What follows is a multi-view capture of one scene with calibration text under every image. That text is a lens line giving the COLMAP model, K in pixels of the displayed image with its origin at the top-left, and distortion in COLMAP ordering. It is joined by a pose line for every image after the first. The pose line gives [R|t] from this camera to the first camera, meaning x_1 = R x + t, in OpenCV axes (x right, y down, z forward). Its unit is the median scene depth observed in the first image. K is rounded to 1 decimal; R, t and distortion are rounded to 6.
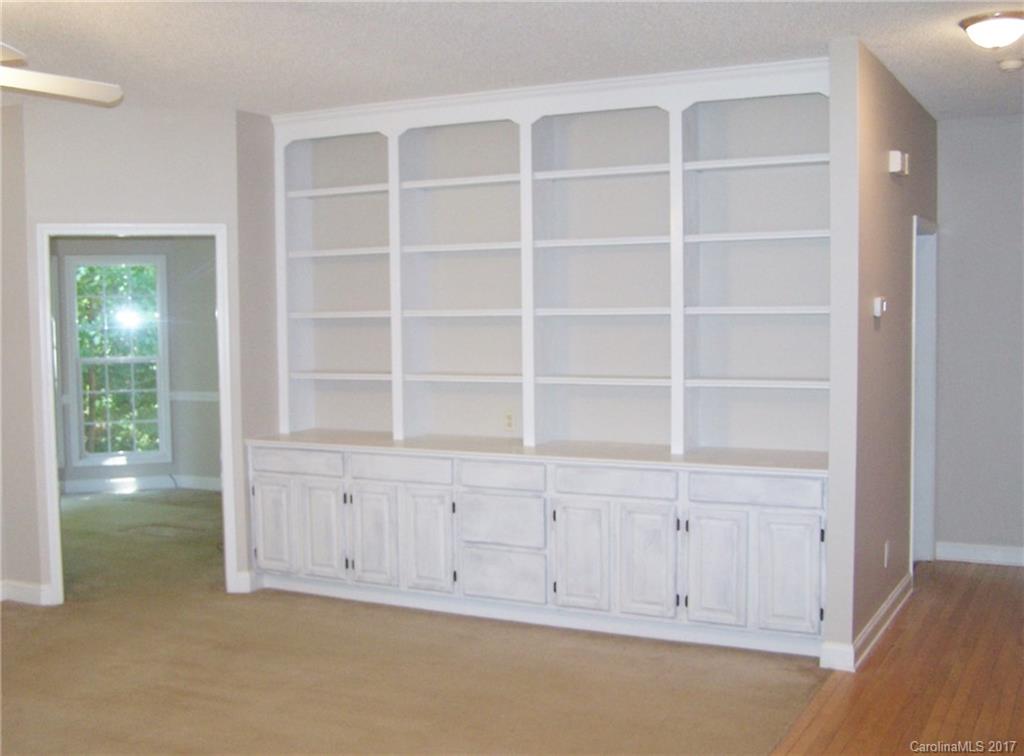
lens RADIAL K [[1183.1, 0, 512.0], [0, 1183.1, 378.0], [0, 0, 1]] dist [-0.113806, 0.059399]
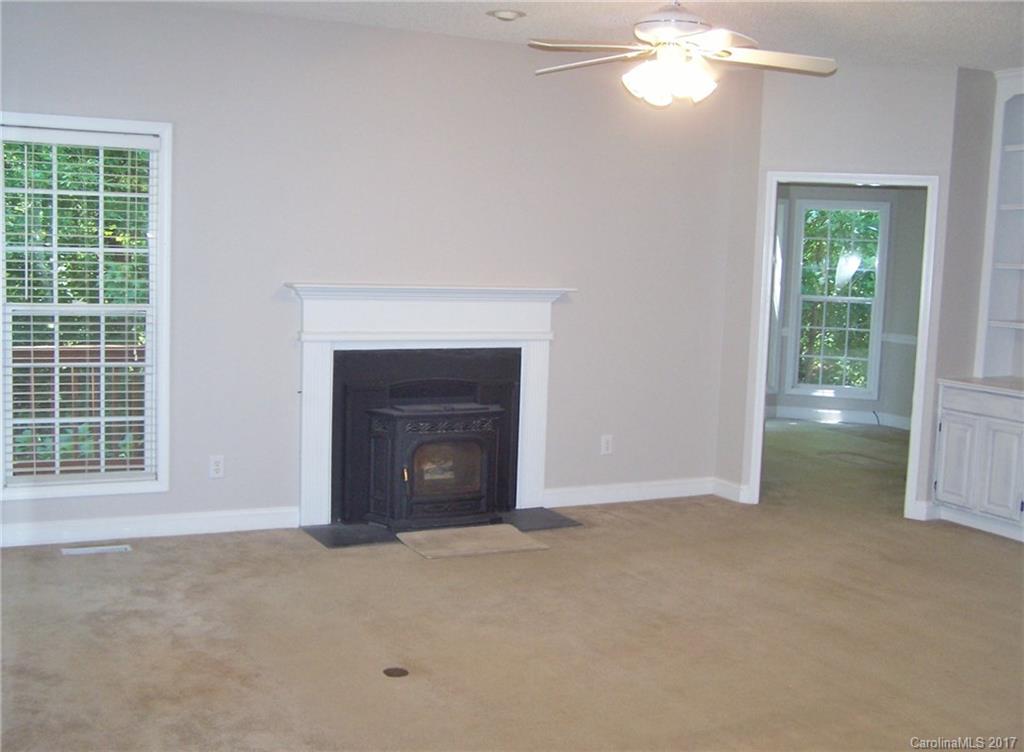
lens RADIAL K [[1258.4, 0, 512.0], [0, 1258.4, 376.0], [0, 0, 1]] dist [-0.011840, -0.001300]
pose [[0.824483, 0.103999, -0.556248, 0.087831], [-0.084791, 0.994574, 0.060273, 0.013774], [0.559498, -0.002529, 0.828828, -0.159885]]
